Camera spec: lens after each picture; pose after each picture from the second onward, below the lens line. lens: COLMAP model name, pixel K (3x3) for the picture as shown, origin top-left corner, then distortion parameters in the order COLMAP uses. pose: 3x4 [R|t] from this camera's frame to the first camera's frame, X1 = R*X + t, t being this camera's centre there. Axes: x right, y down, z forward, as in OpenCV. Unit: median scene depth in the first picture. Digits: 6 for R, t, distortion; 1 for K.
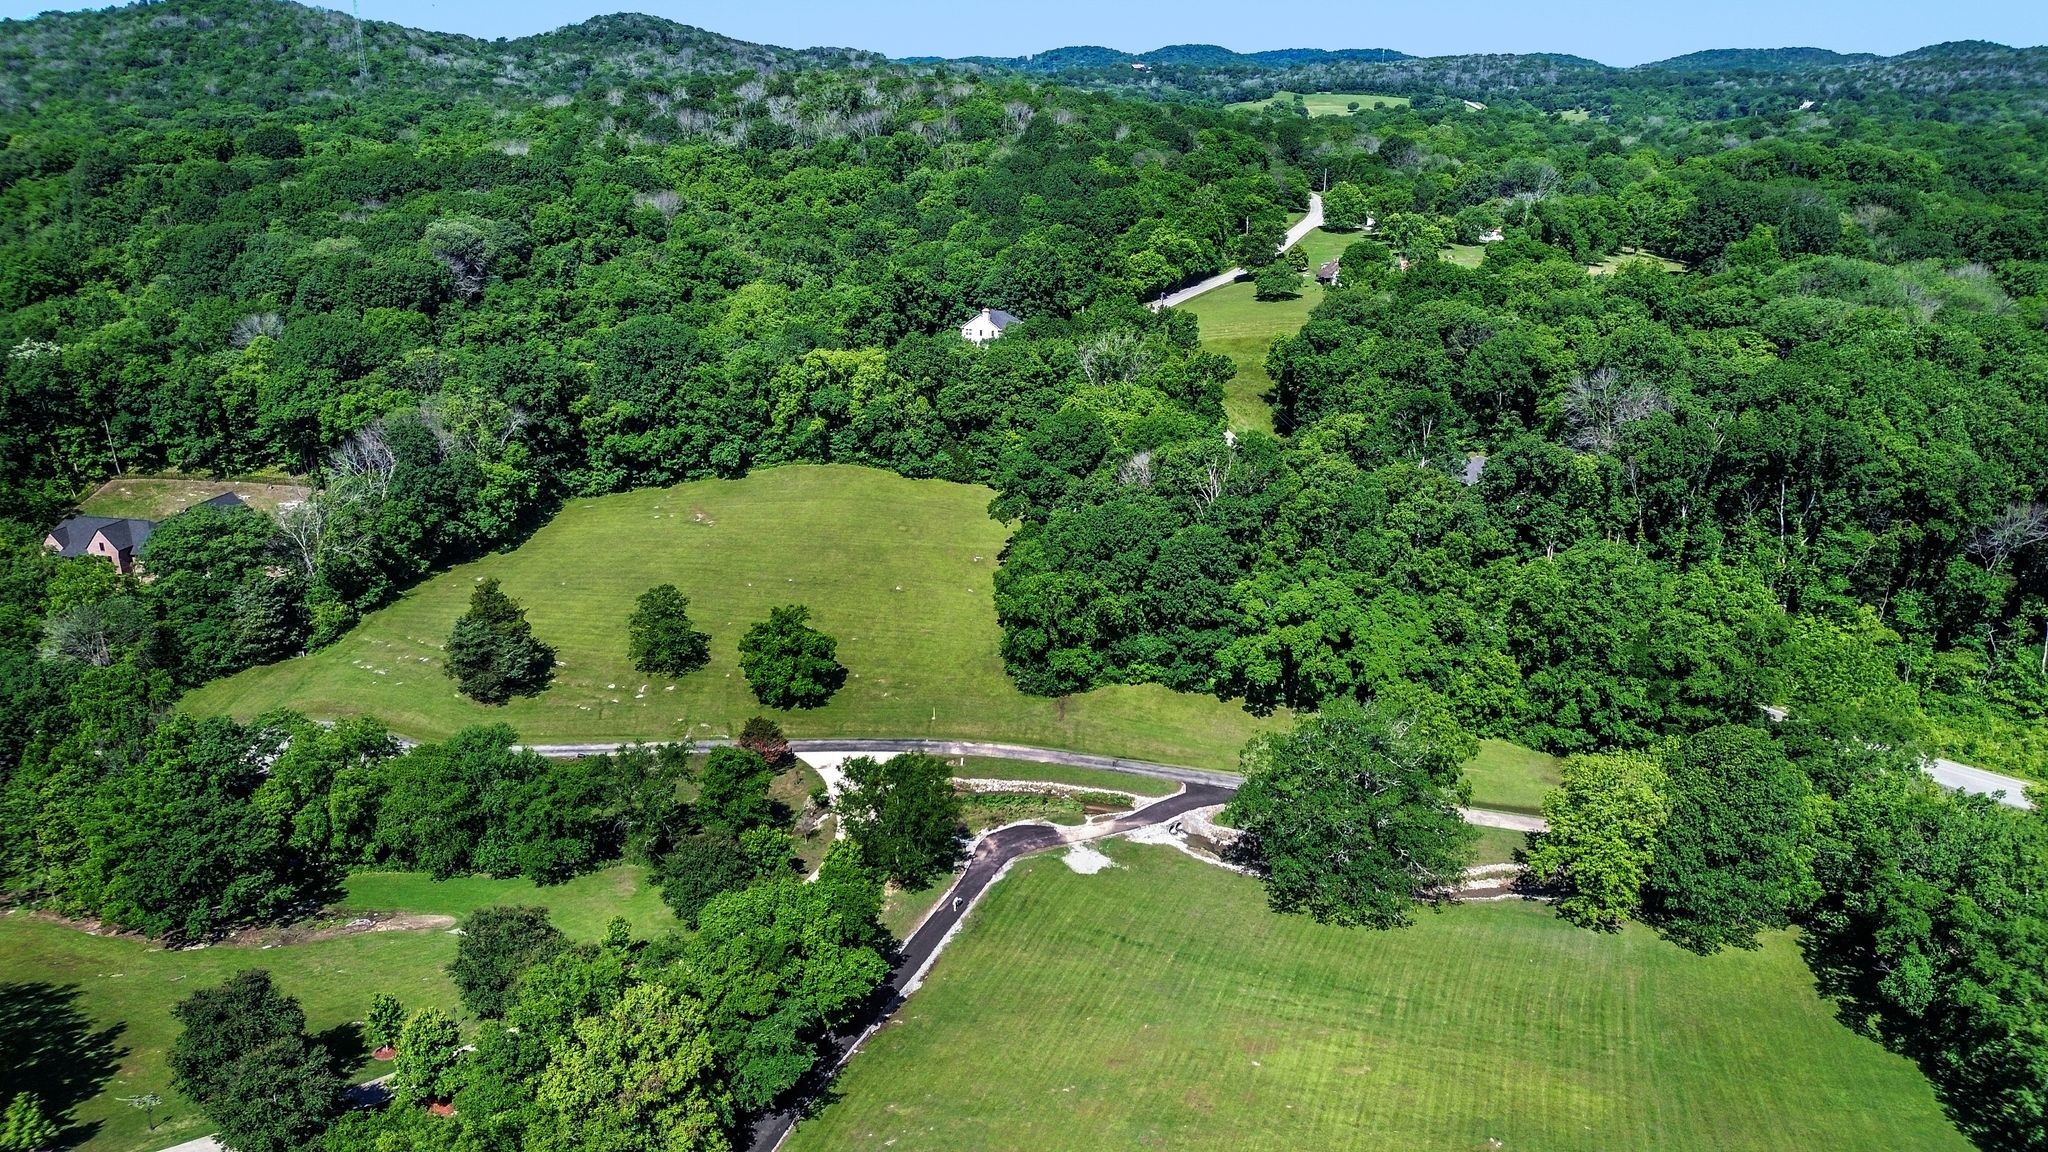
lens RADIAL K [[1445.2, 0, 1026.4], [0, 1445.2, 567.4], [0, 0, 1]] dist [0.058017, -0.054928]
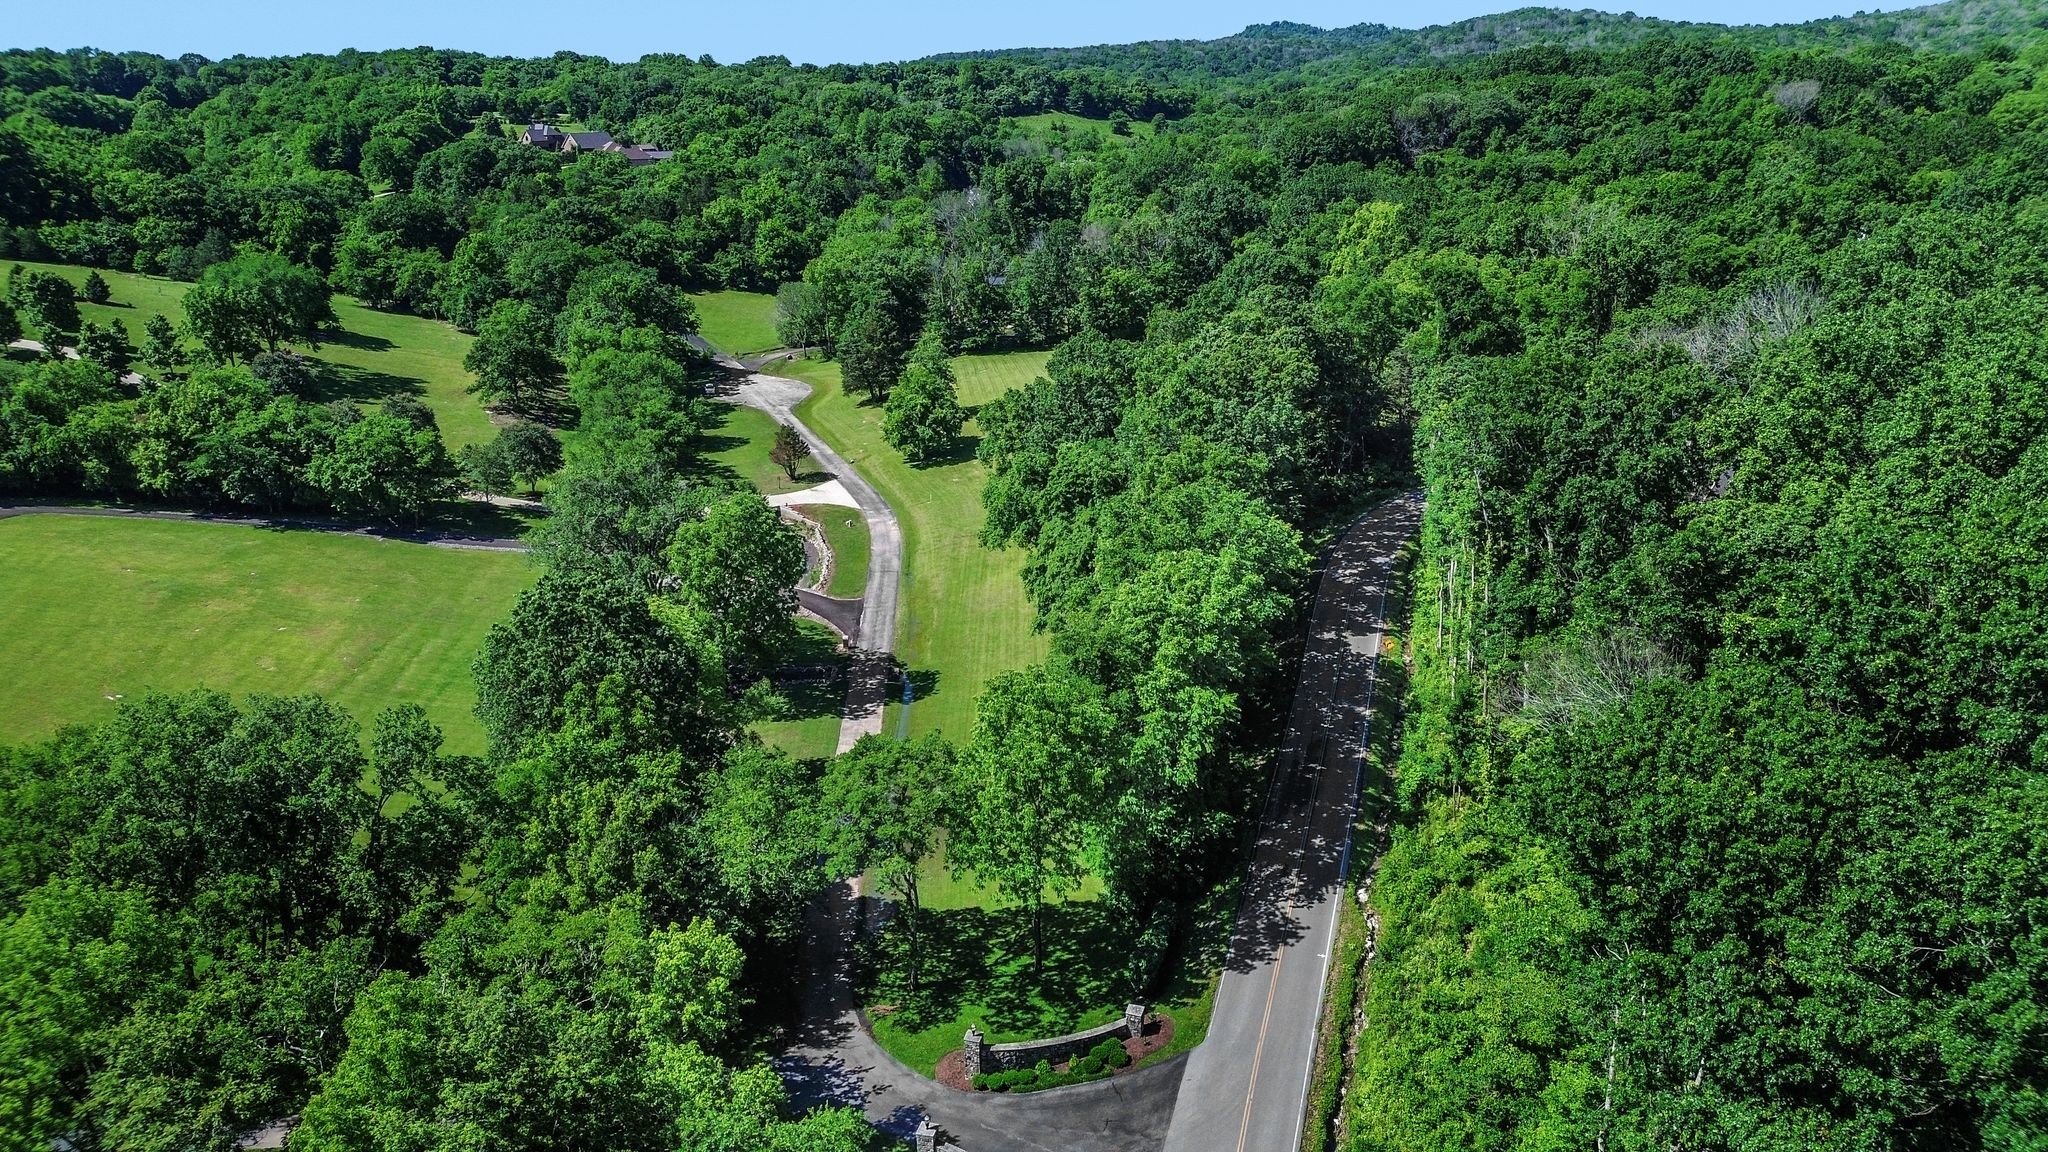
lens RADIAL K [[1445.2, 0, 1014.5], [0, 1445.2, 584.2], [0, 0, 1]] dist [0.058017, -0.054928]
pose [[0.305271, 0.309313, -0.900630, 0.657268], [-0.301927, 0.928418, 0.216518, -0.058993], [0.903133, 0.205828, 0.376809, 0.511740]]
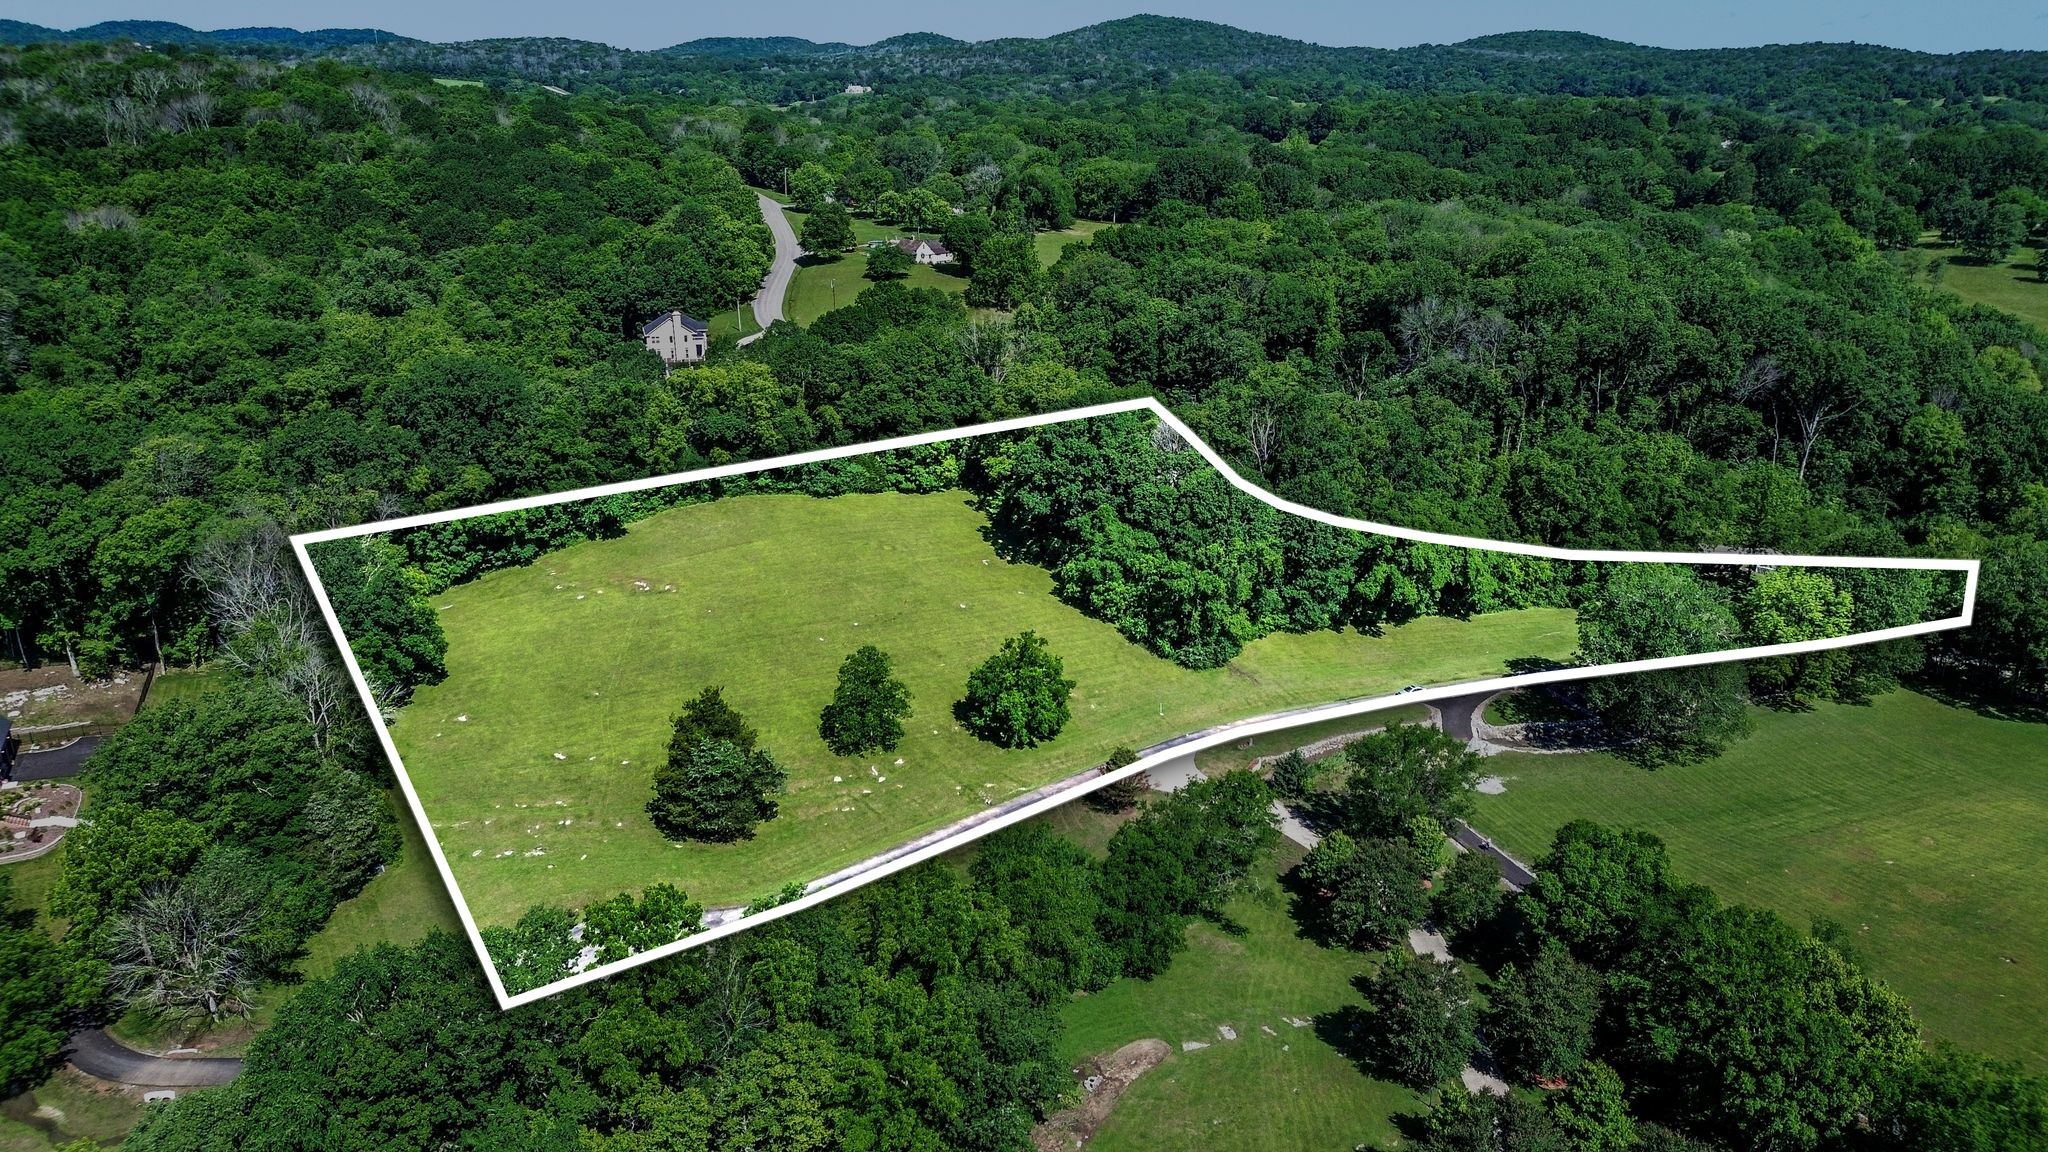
lens RADIAL K [[1445.2, 0, 1021.5], [0, 1445.2, 581.6], [0, 0, 1]] dist [0.058017, -0.054928]
pose [[0.797050, -0.205507, 0.567872, -0.500999], [0.195515, 0.977487, 0.079324, -0.057735], [-0.571389, 0.047803, 0.819286, 0.191101]]
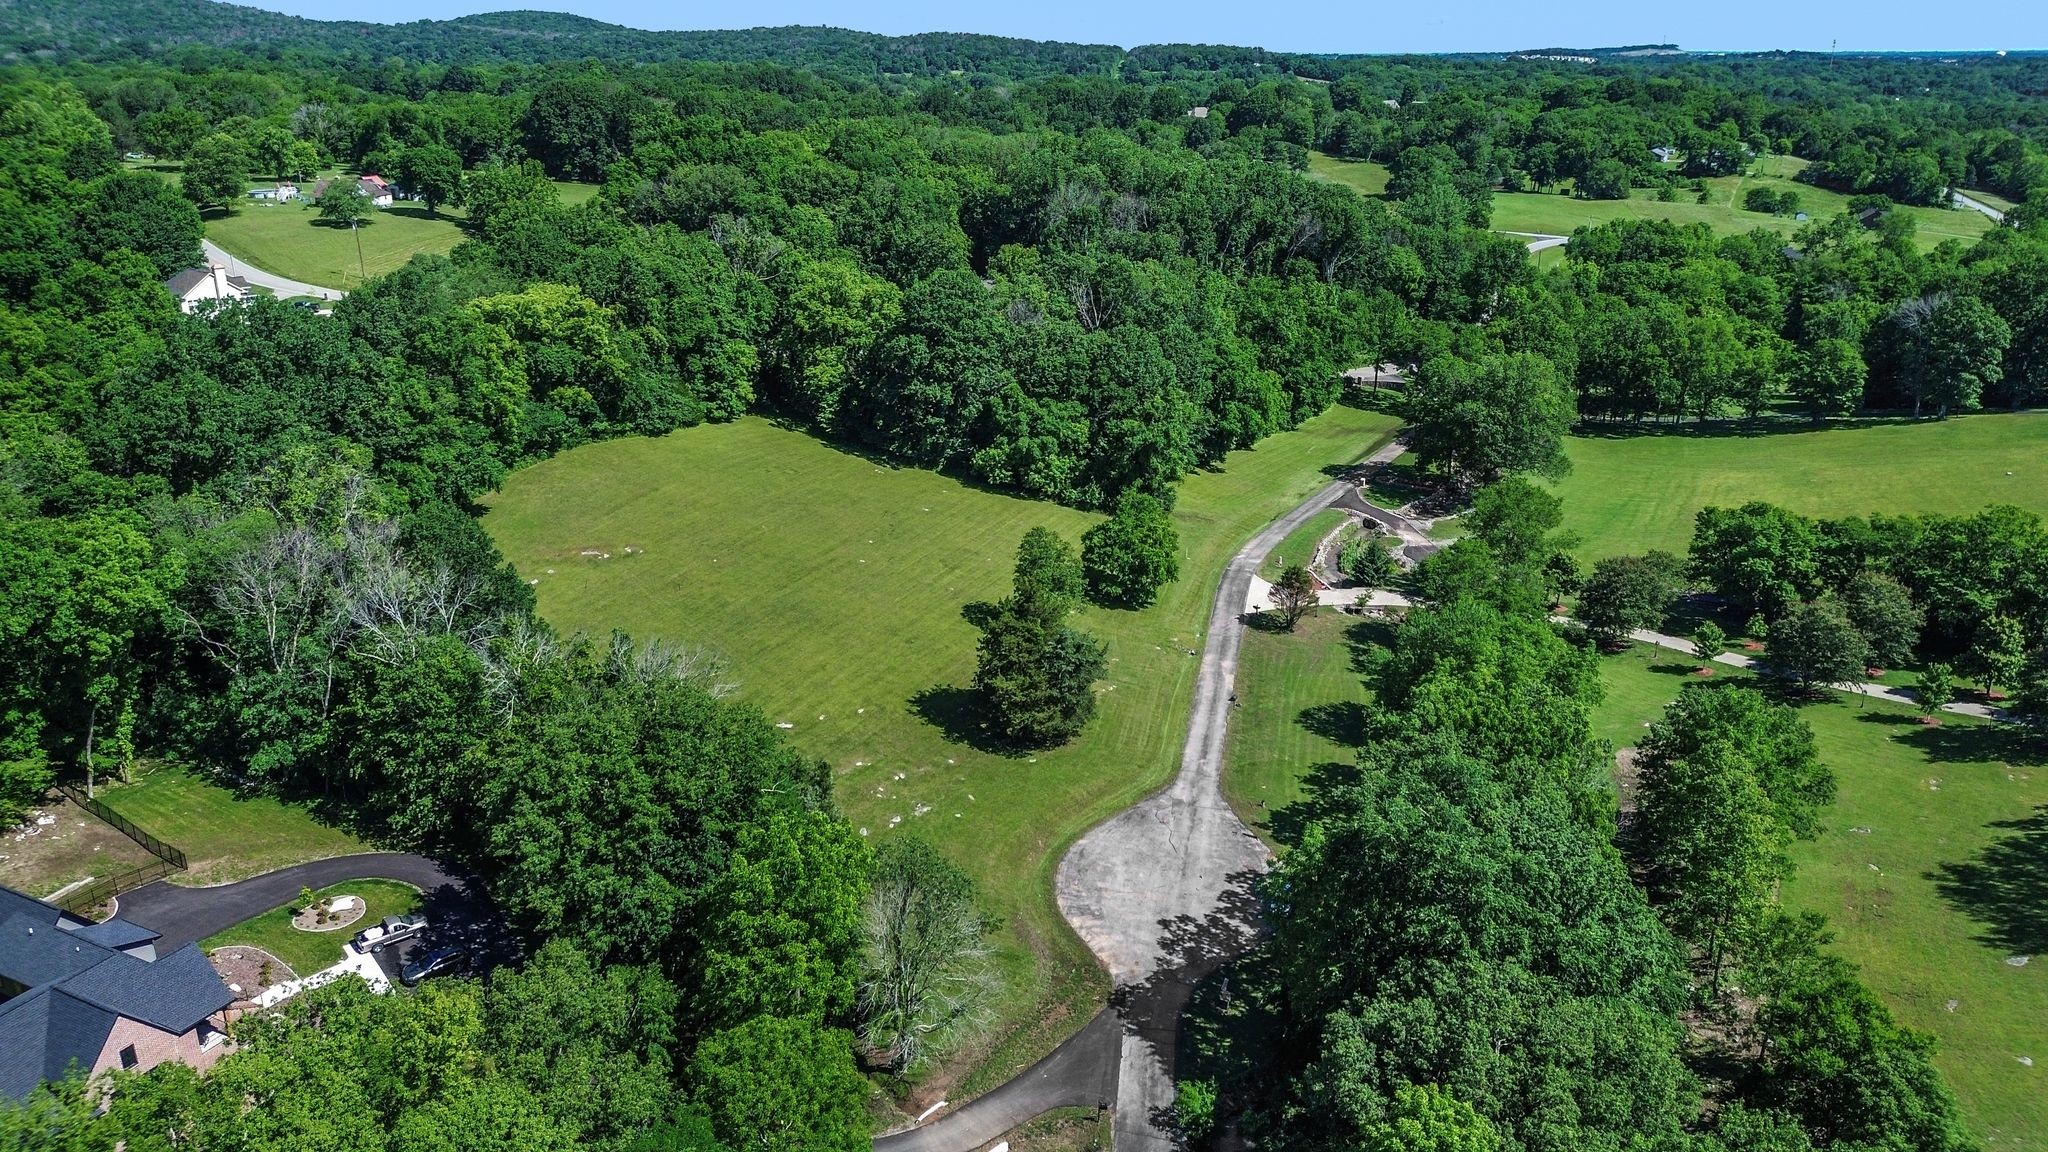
lens RADIAL K [[1445.2, 0, 1021.9], [0, 1445.2, 588.8], [0, 0, 1]] dist [0.058017, -0.054928]
pose [[0.256284, -0.337112, 0.905911, -0.749080], [0.310273, 0.916307, 0.253204, -0.122149], [-0.915450, 0.216188, 0.339431, 0.575774]]
